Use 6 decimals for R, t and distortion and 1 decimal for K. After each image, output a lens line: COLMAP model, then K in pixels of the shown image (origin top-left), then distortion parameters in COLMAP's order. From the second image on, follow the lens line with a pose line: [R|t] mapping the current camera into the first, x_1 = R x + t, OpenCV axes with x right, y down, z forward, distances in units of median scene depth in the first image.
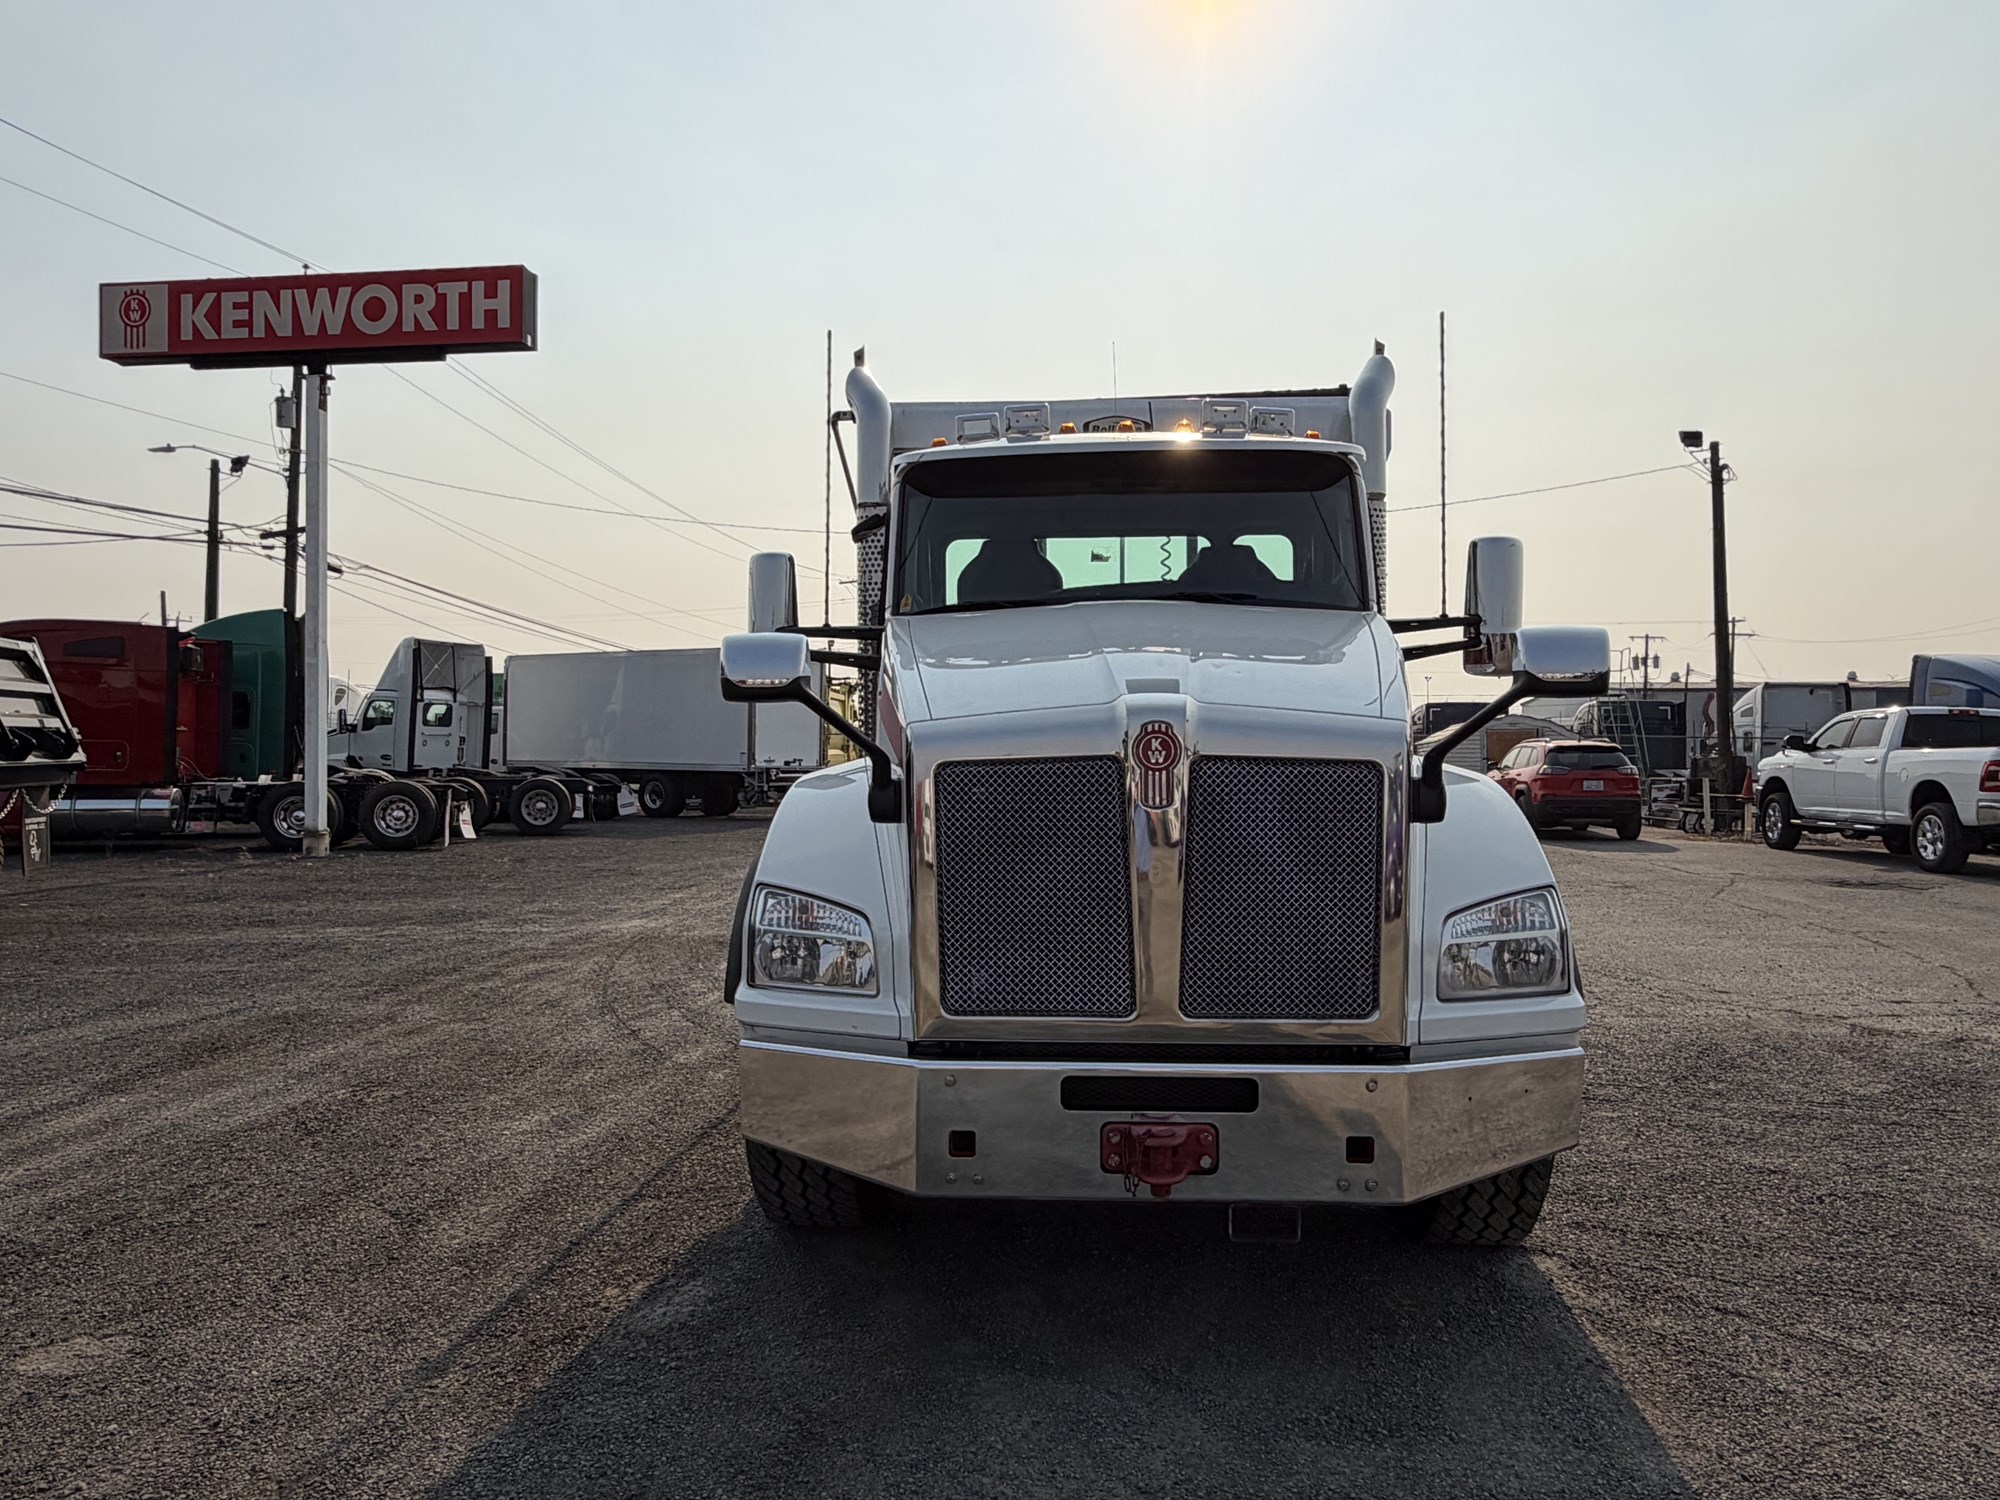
lens RADIAL K [[1383.3, 0, 994.8], [0, 1383.3, 778.8], [0, 0, 1]] dist [0.002156, -0.000587]
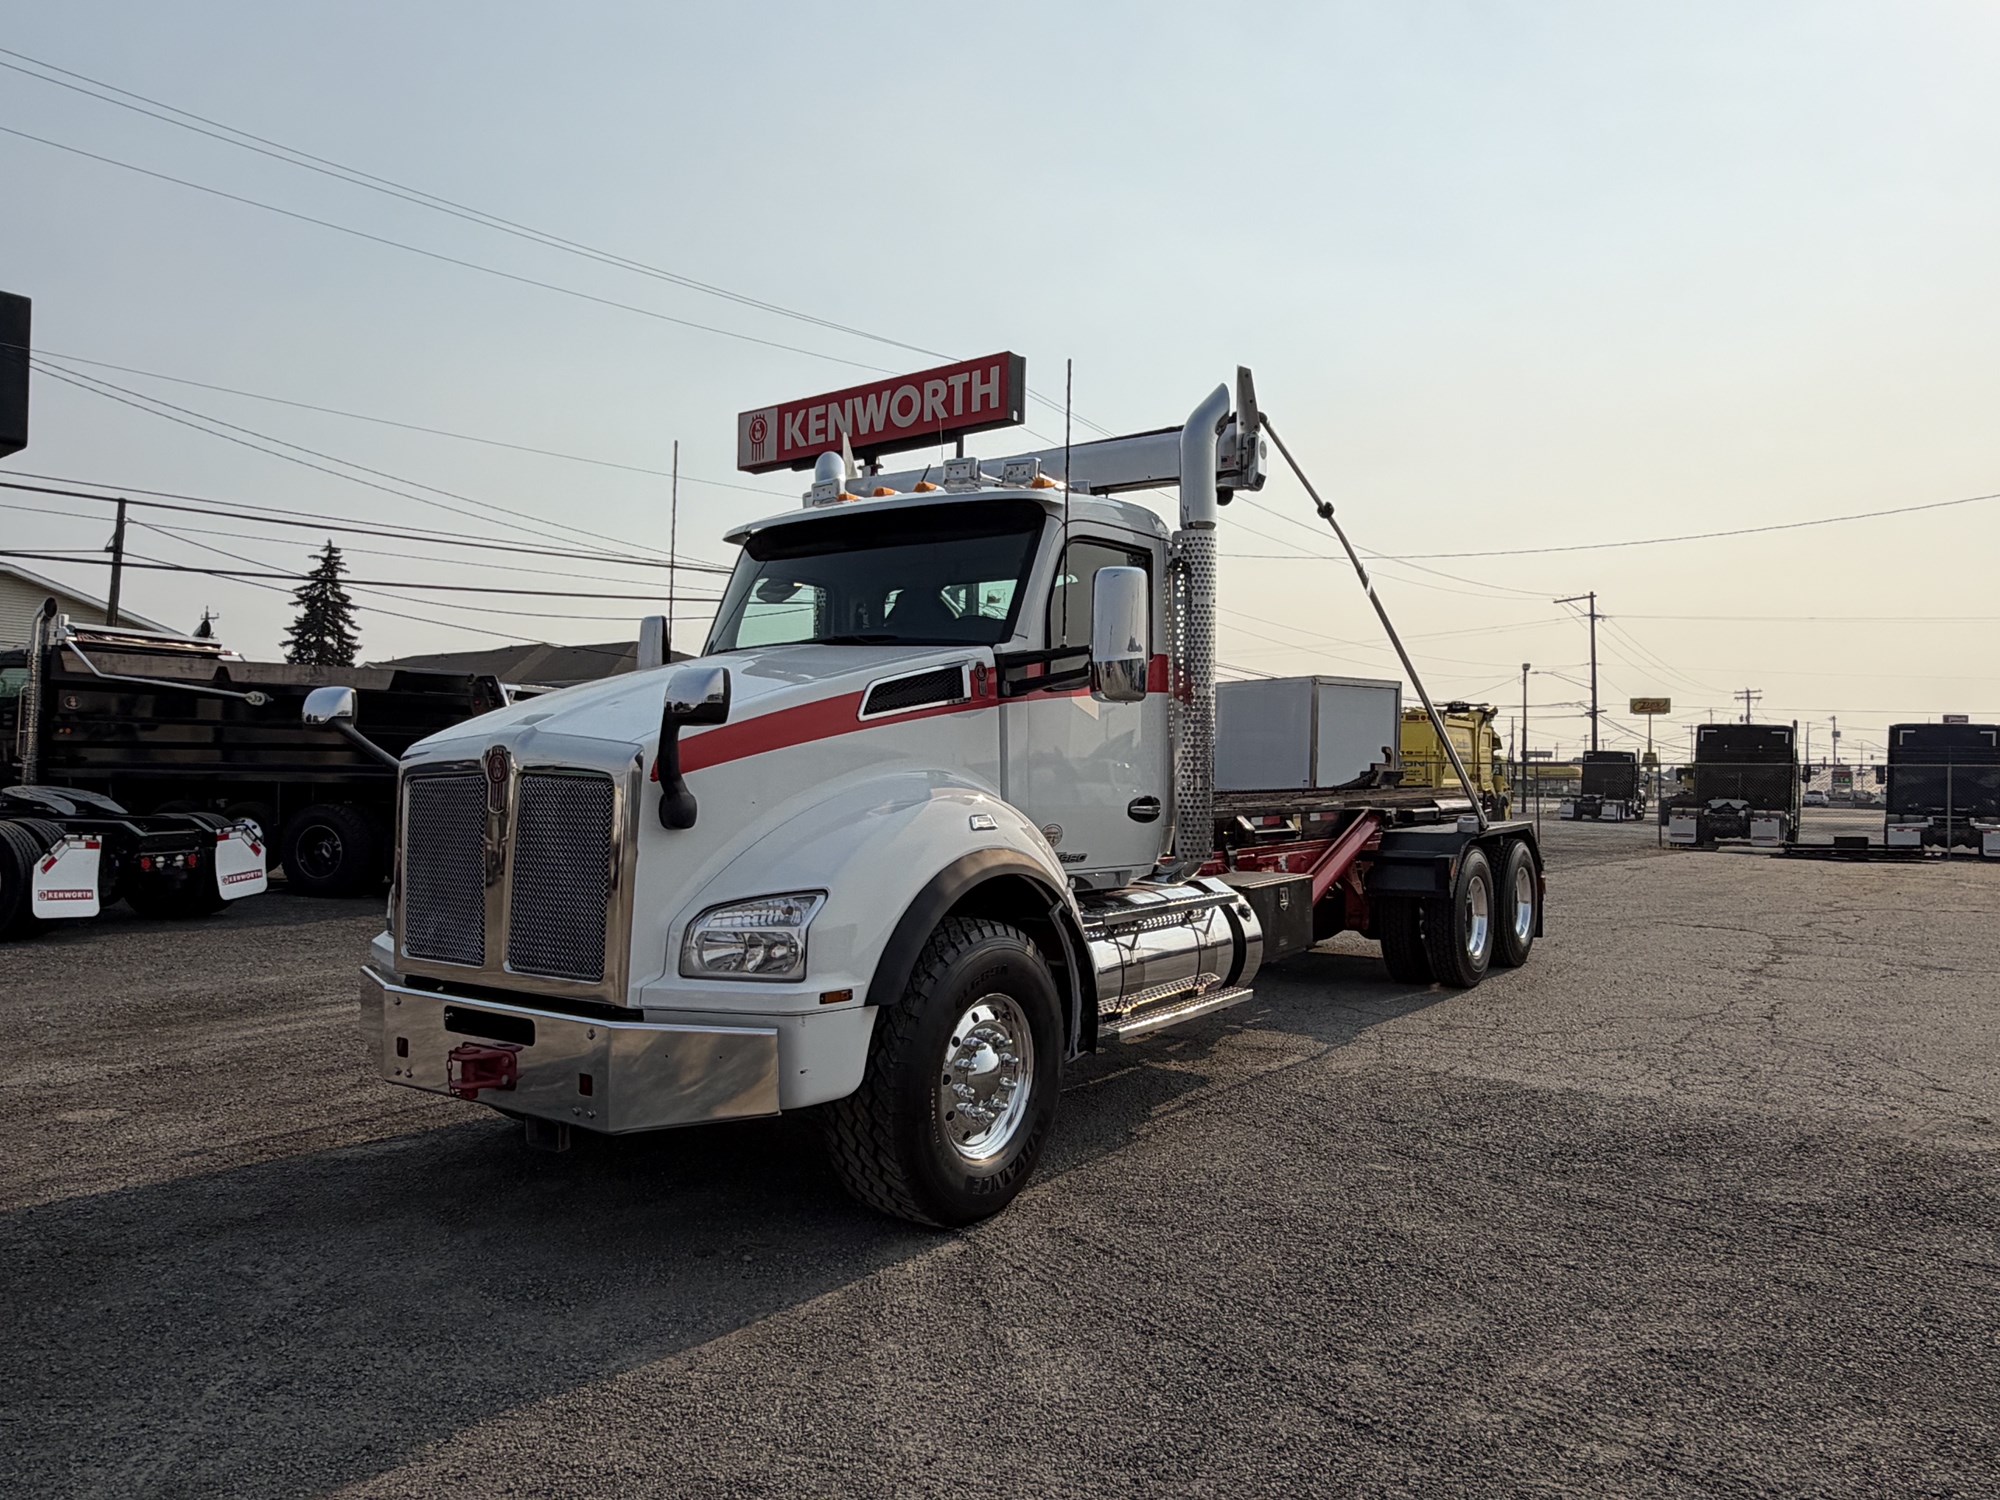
lens RADIAL K [[1383.3, 0, 994.8], [0, 1383.3, 778.8], [0, 0, 1]] dist [0.002156, -0.000587]
pose [[0.859530, 0.006662, -0.511043, 0.232591], [-0.017273, 0.999722, -0.016019, 0.000645], [0.510794, 0.022596, 0.859406, 0.019135]]
